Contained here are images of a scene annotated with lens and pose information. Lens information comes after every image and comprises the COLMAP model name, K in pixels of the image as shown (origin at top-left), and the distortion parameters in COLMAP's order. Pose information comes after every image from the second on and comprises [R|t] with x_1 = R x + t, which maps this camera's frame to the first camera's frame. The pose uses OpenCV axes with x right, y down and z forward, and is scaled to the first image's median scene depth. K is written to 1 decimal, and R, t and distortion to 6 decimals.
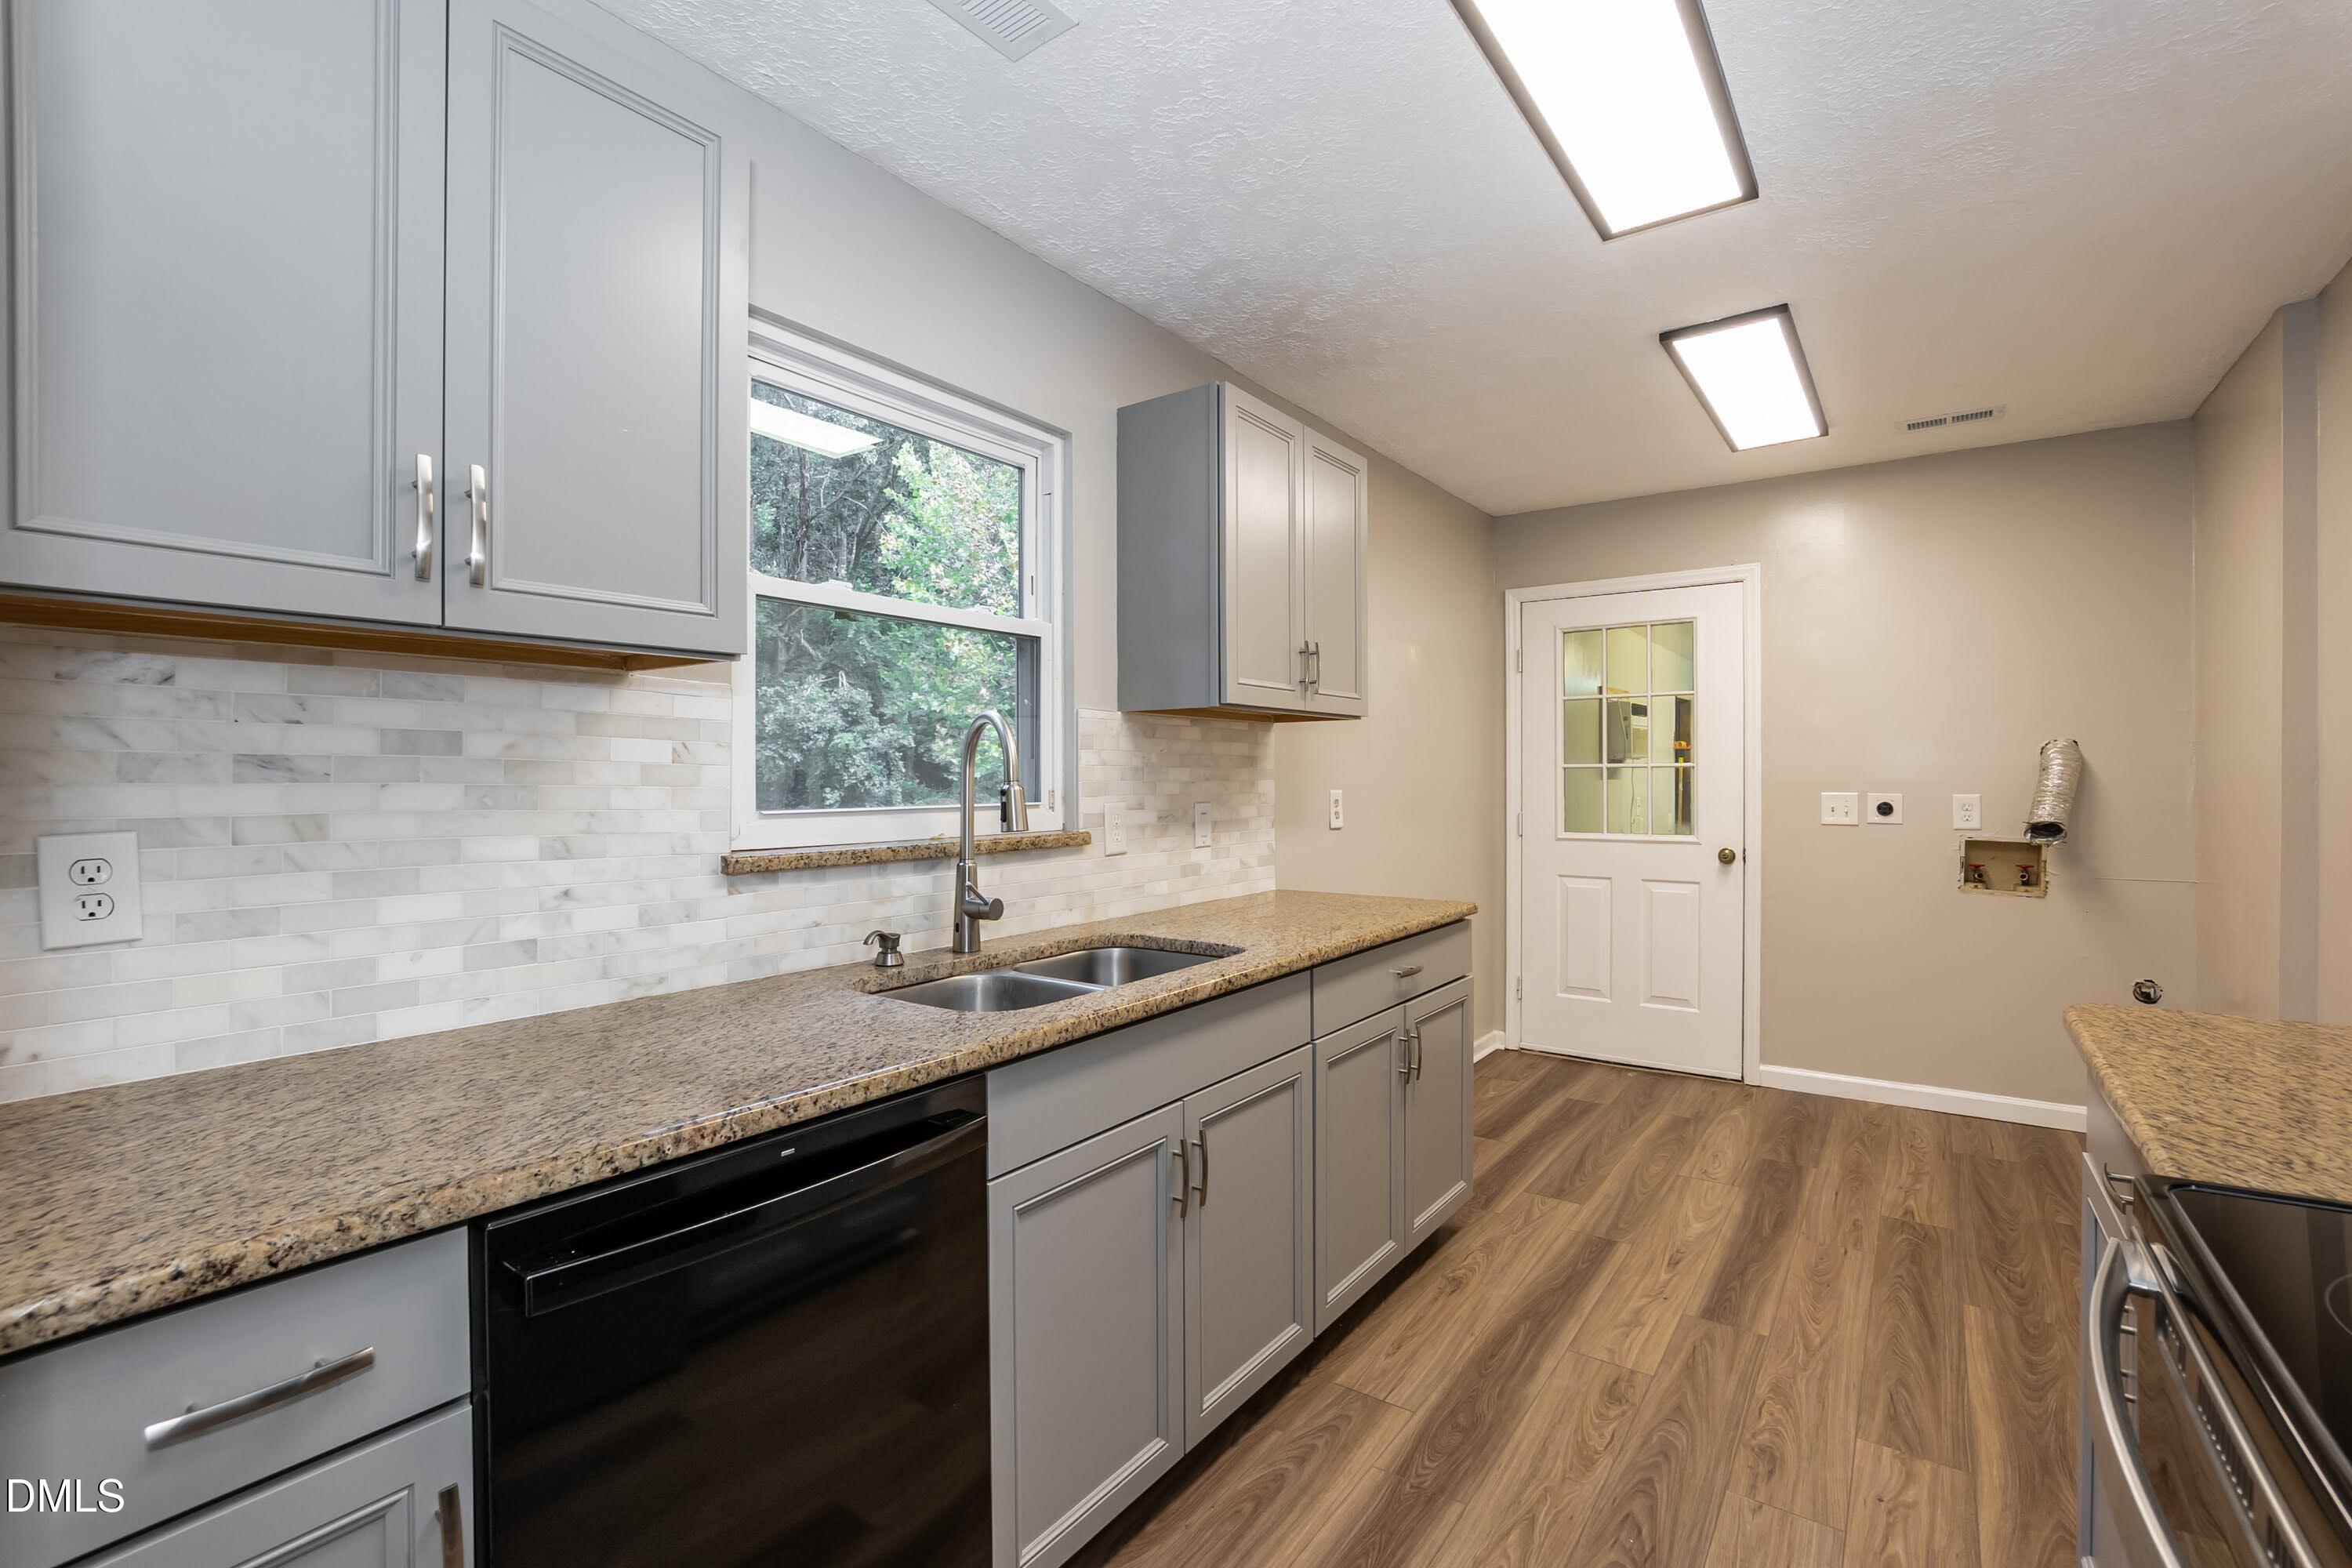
lens RADIAL K [[1037.4, 0, 1172.4], [0, 1037.4, 781.4], [0, 0, 1]] dist [-0.047280, 0.015058]
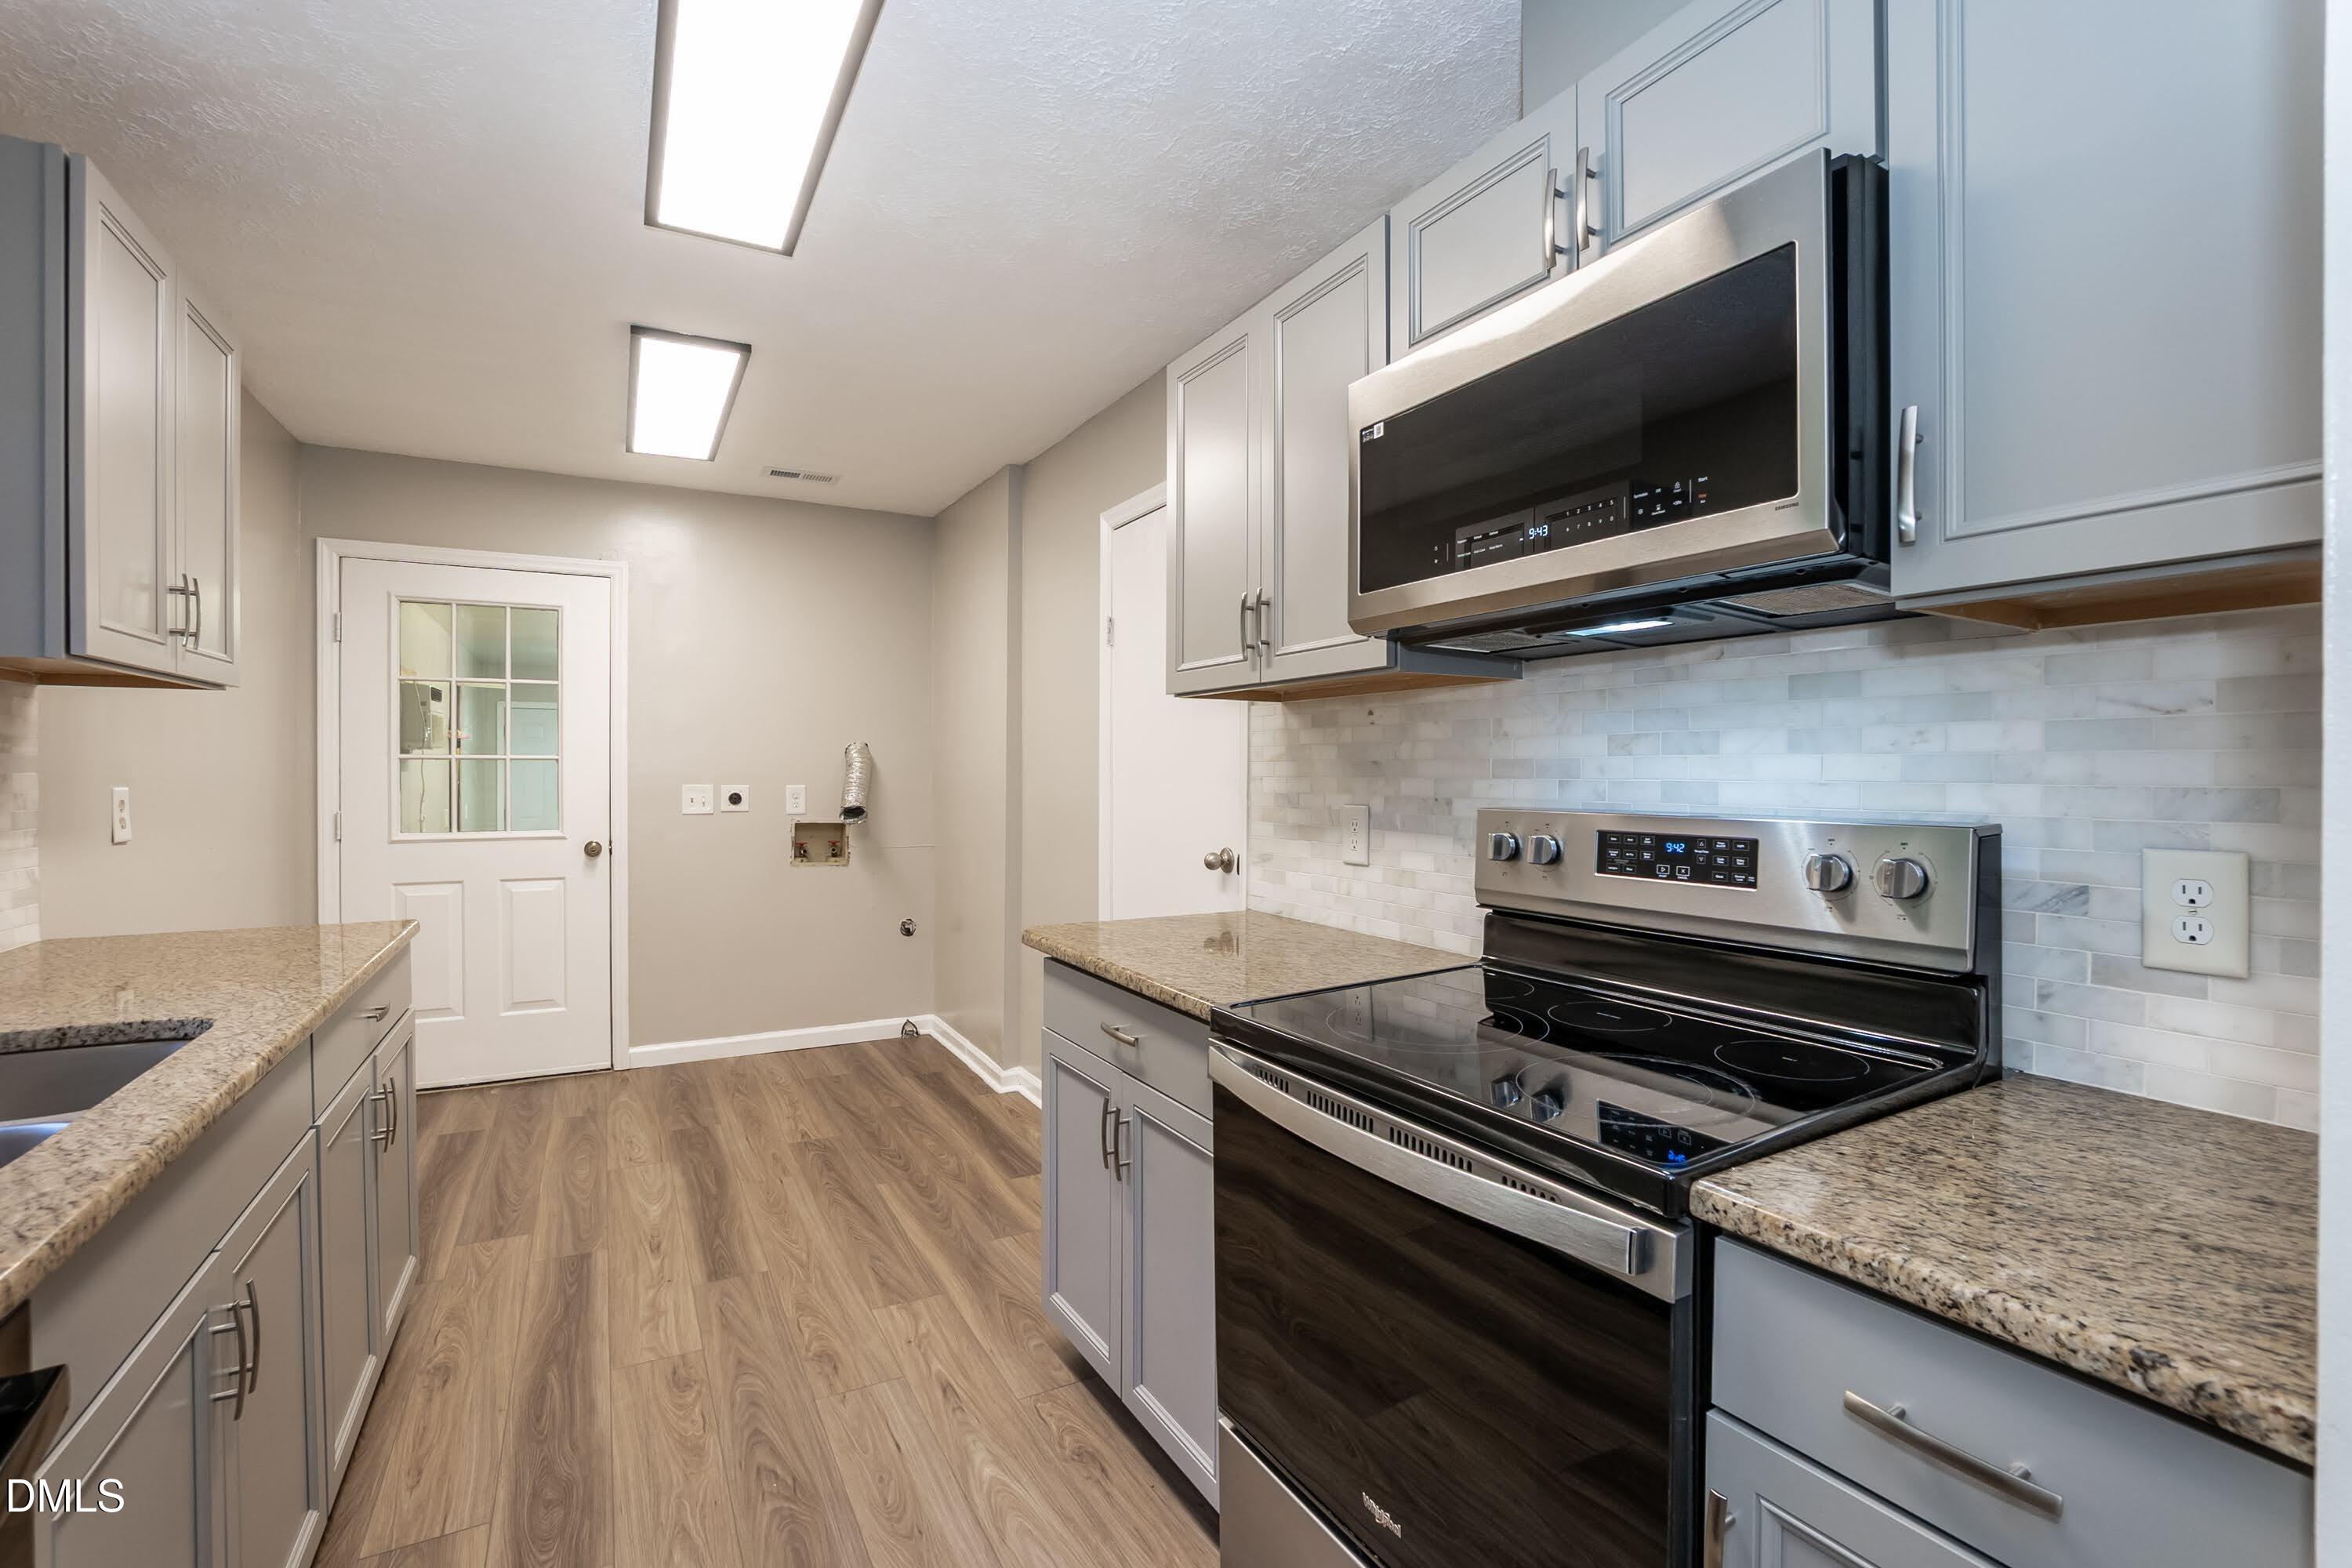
lens RADIAL K [[1037.4, 0, 1172.4], [0, 1037.4, 781.4], [0, 0, 1]] dist [-0.047280, 0.015058]
pose [[0.415175, -0.005525, 0.909725, -0.185638], [-0.001006, 0.999978, 0.006532, -0.000623], [-0.909741, -0.003627, 0.415160, 0.093577]]
